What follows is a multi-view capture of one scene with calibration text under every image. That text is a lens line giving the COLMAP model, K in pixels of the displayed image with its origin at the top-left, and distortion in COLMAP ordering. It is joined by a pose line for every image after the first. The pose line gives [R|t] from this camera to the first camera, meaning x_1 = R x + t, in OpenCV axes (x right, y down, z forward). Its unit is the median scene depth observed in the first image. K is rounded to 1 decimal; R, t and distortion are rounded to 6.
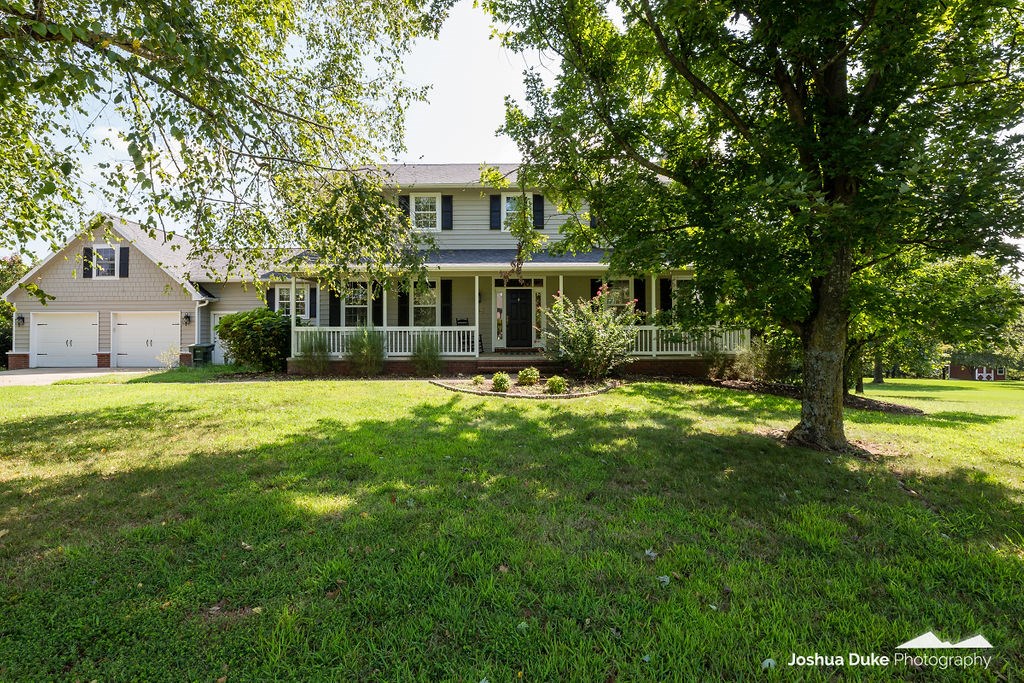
lens RADIAL K [[450.8, 0, 512.0], [0, 450.8, 341.5], [0, 0, 1]] dist [0.001447, 0.000272]
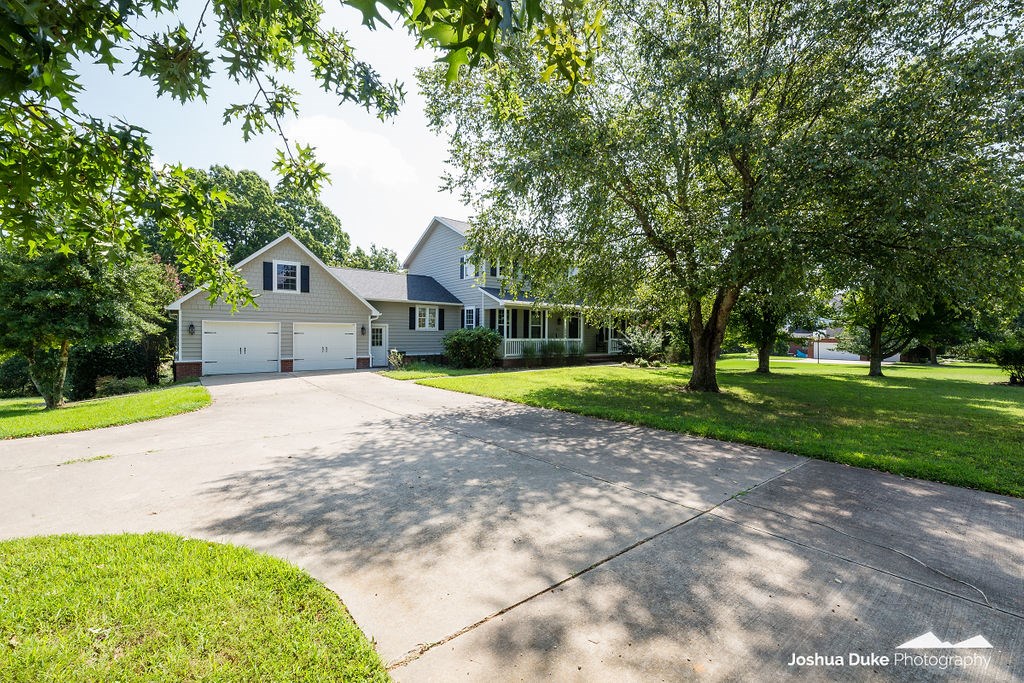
lens RADIAL K [[450.8, 0, 512.0], [0, 450.8, 341.5], [0, 0, 1]] dist [0.001447, 0.000272]
pose [[0.753971, 0.005068, 0.656888, -1.595194], [0.013665, 0.999633, -0.023396, 0.019642], [-0.656766, 0.026617, 0.753625, -0.251346]]
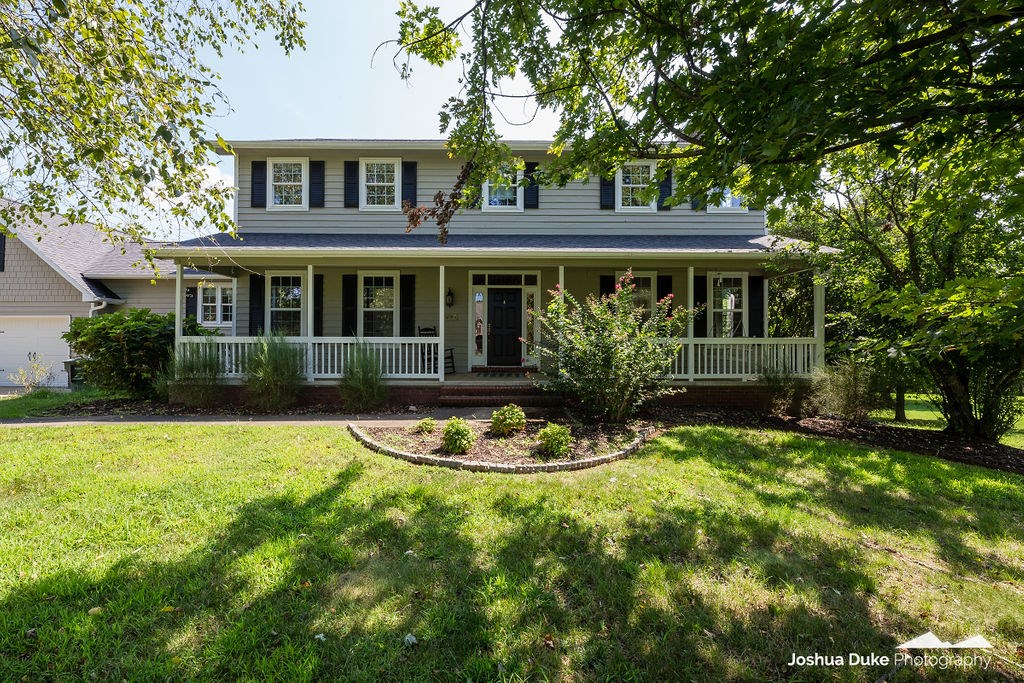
lens RADIAL K [[450.8, 0, 512.0], [0, 450.8, 341.5], [0, 0, 1]] dist [0.001447, 0.000272]
pose [[0.999974, 0.006868, 0.001972, 0.030878], [-0.006814, 0.999632, -0.026256, -0.009049], [-0.002152, 0.026242, 0.999653, 0.295011]]
